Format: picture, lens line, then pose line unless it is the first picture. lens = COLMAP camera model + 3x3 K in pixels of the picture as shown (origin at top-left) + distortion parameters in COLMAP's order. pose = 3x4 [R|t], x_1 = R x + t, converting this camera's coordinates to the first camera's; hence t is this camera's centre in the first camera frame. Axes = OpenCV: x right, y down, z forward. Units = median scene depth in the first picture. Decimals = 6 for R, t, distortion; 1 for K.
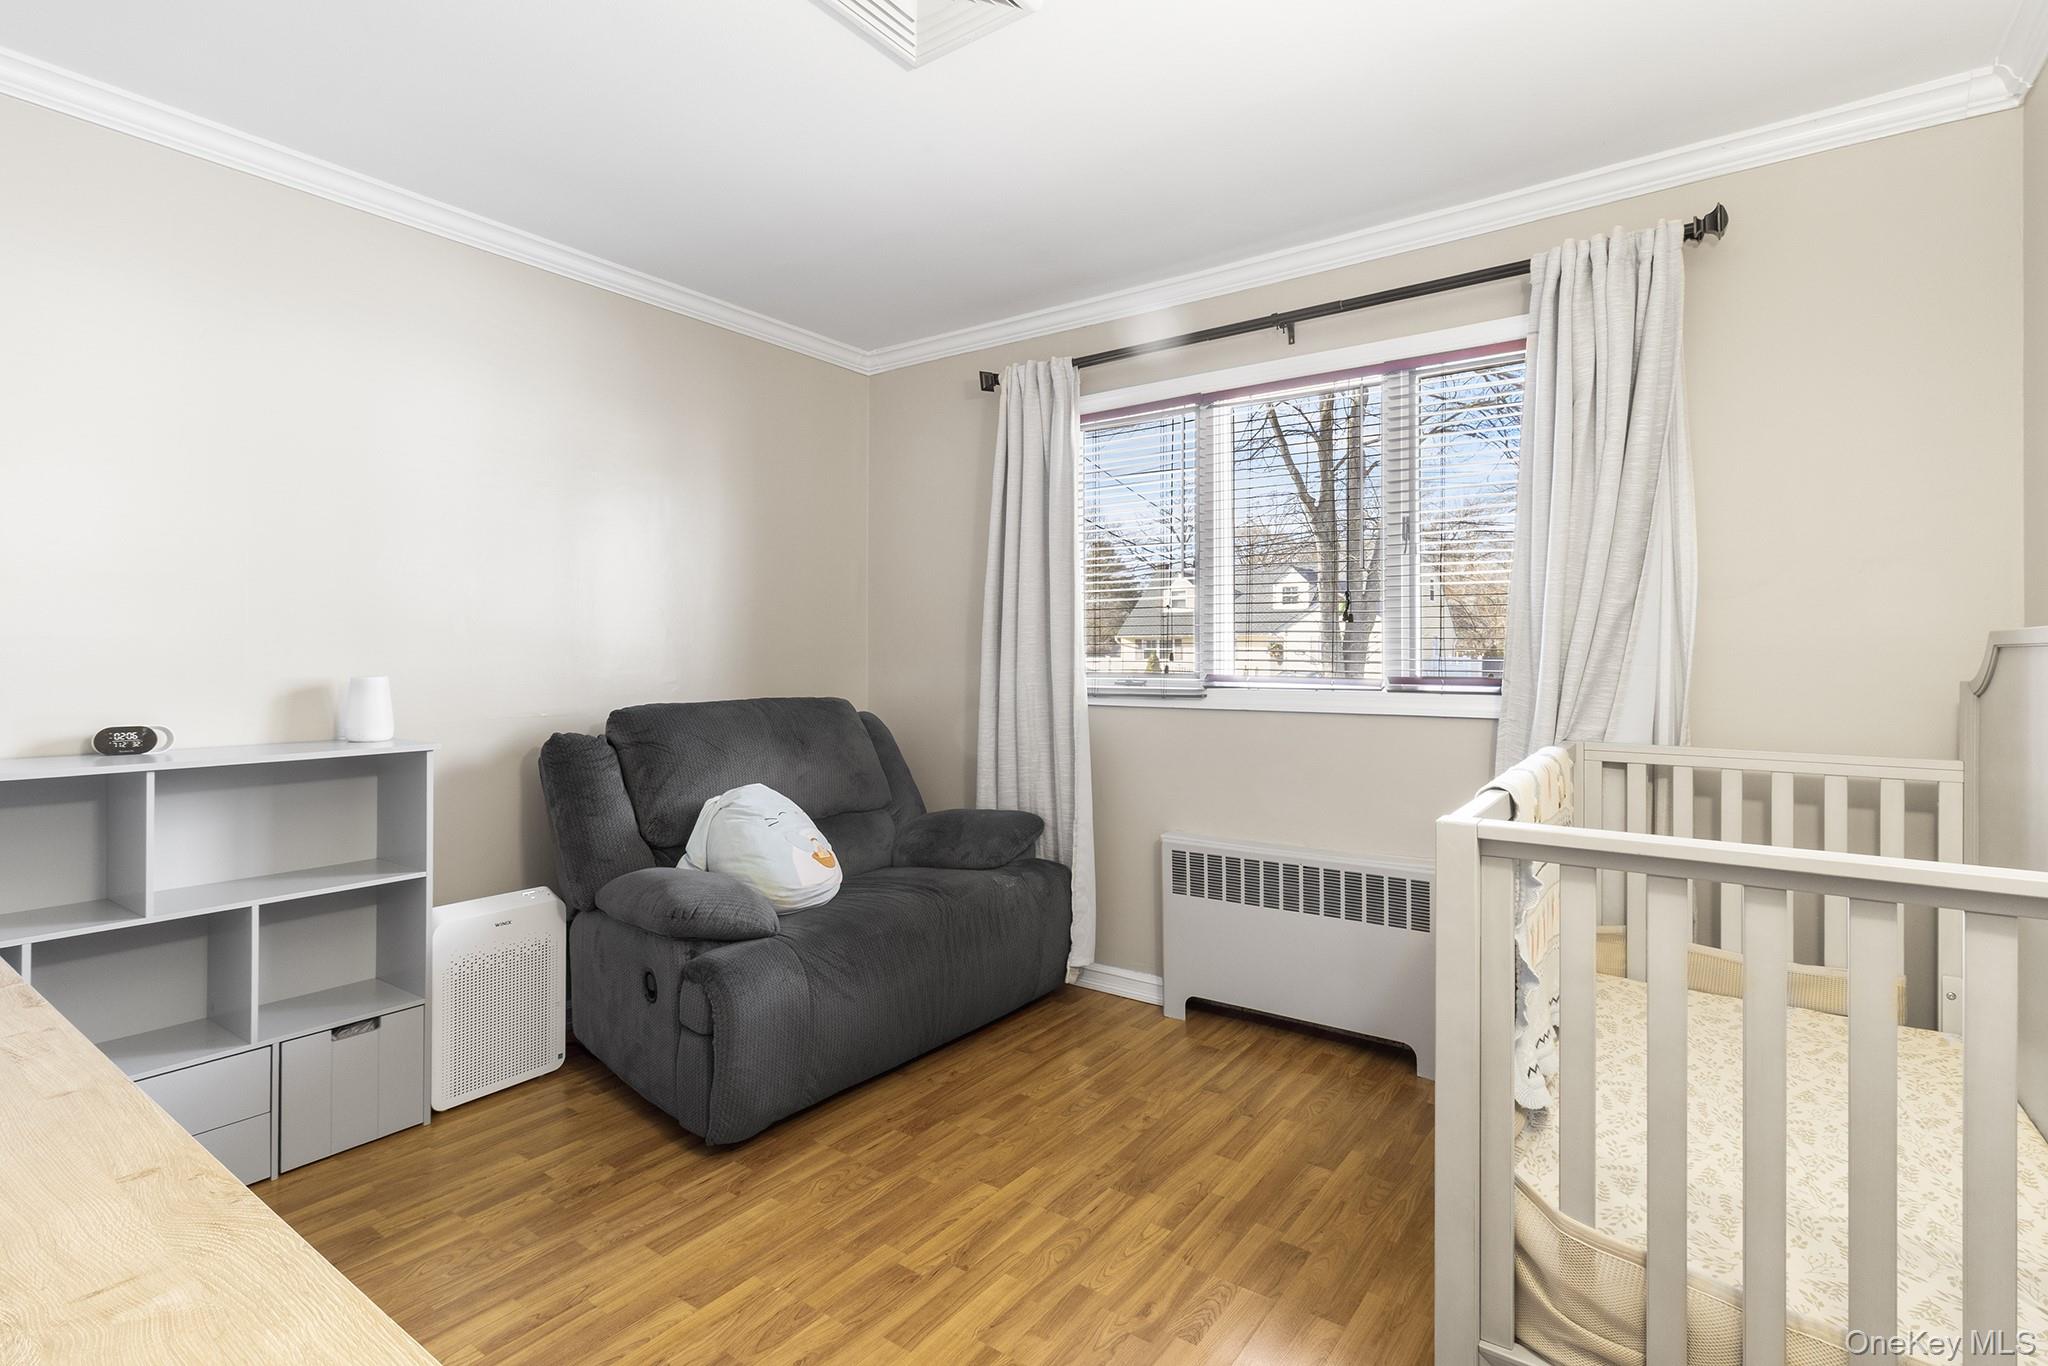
lens RADIAL K [[985.3, 0, 1027.1], [0, 985.3, 666.2], [0, 0, 1]] dist [0.025622, -0.003110]
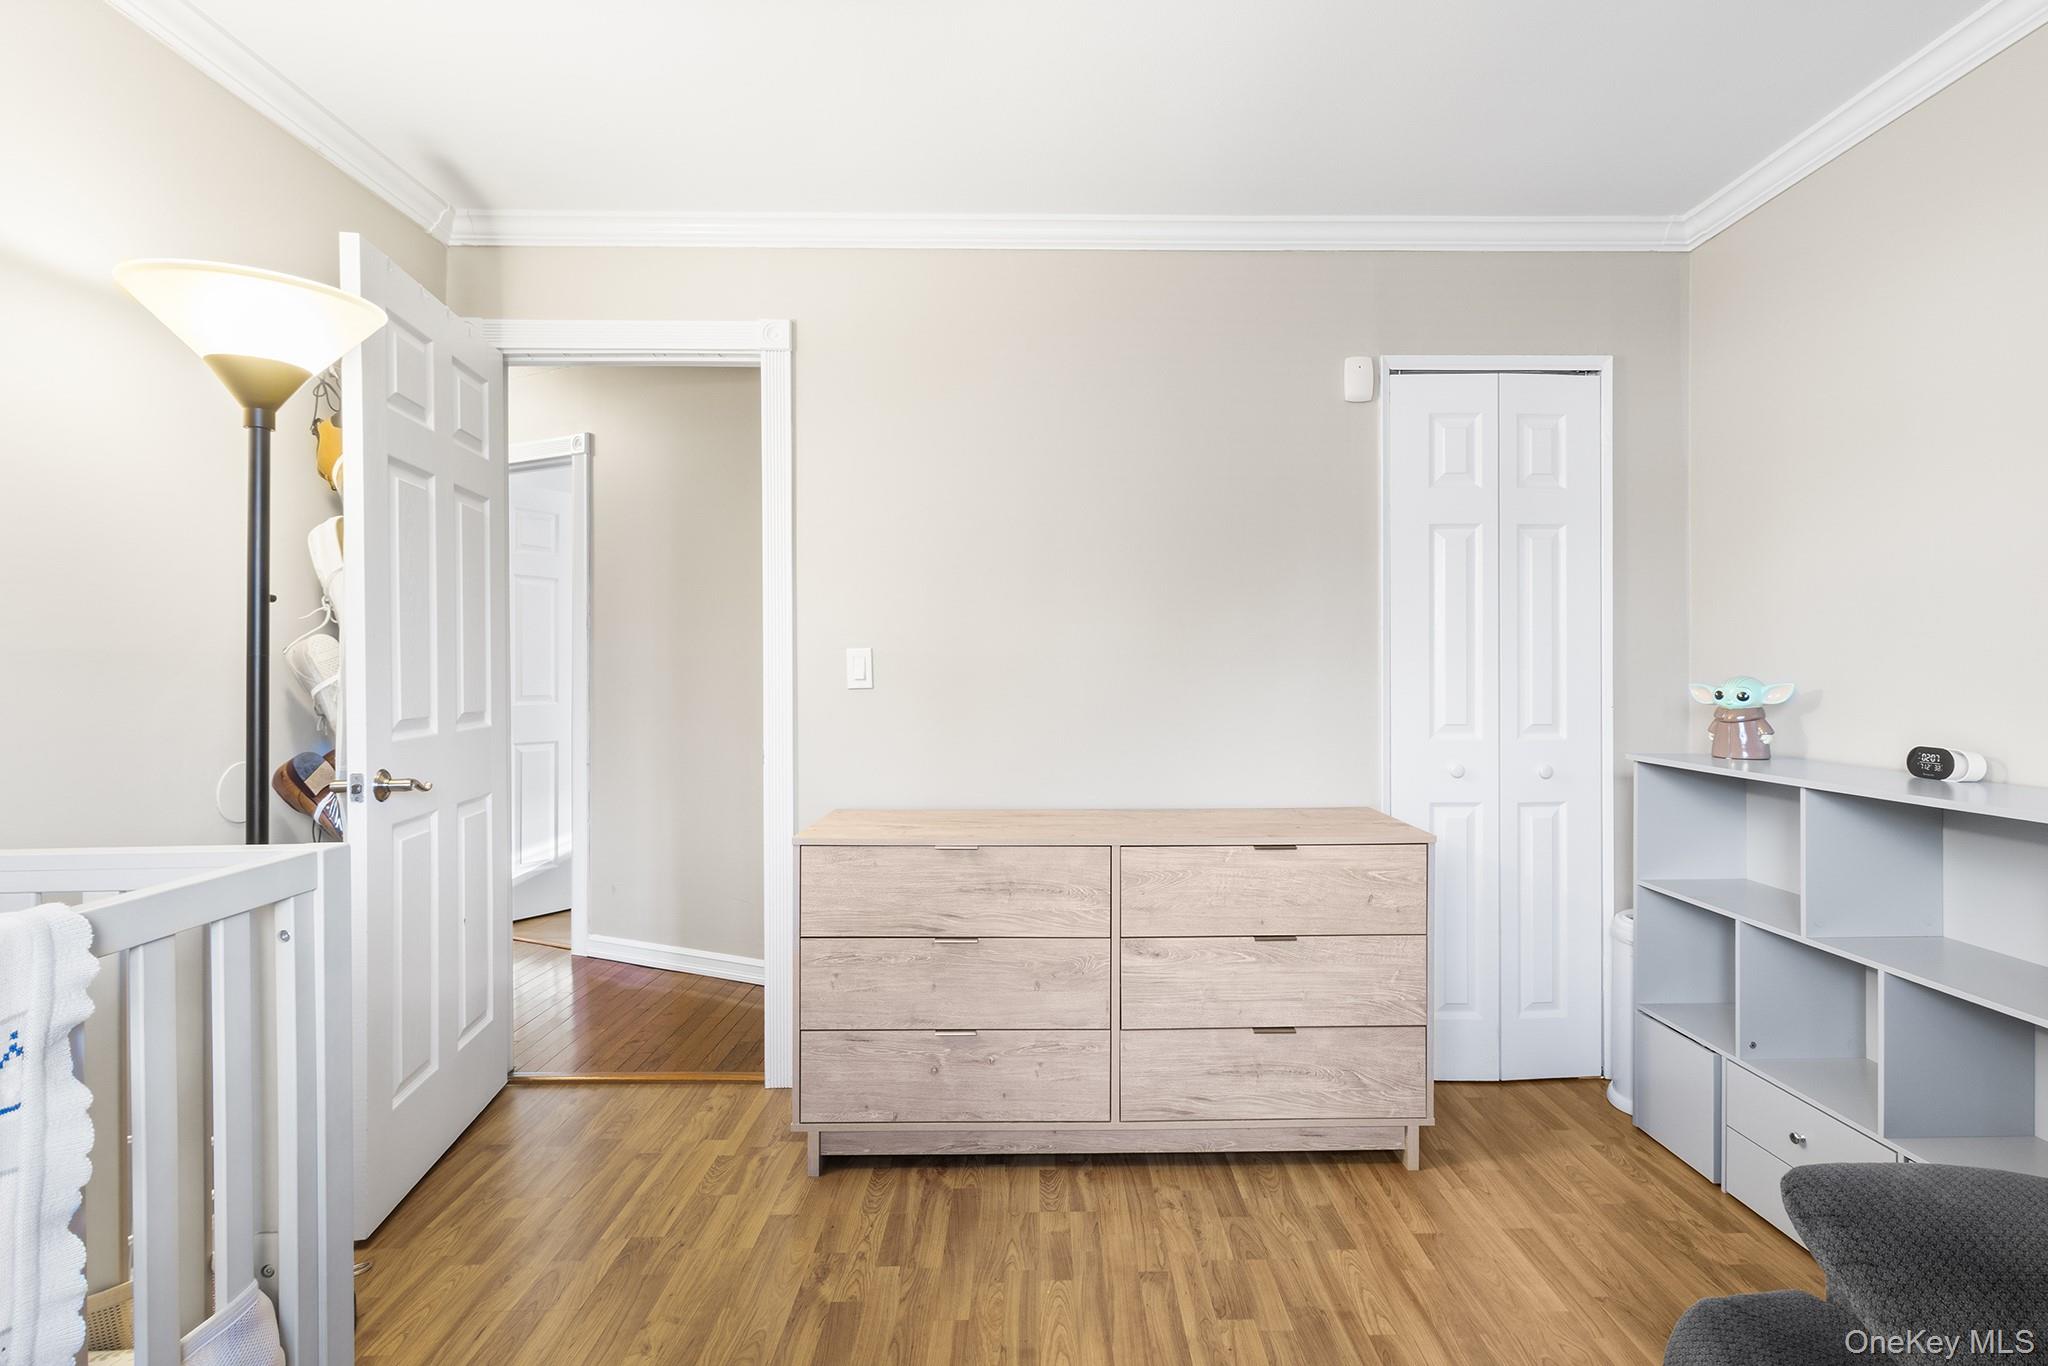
lens RADIAL K [[985.3, 0, 1035.0], [0, 985.3, 674.8], [0, 0, 1]] dist [0.025622, -0.003110]
pose [[-0.807545, -0.001134, -0.589805, 0.366407], [-0.009335, 0.999897, 0.010859, -0.009516], [0.589732, 0.014275, -0.807473, 1.622530]]
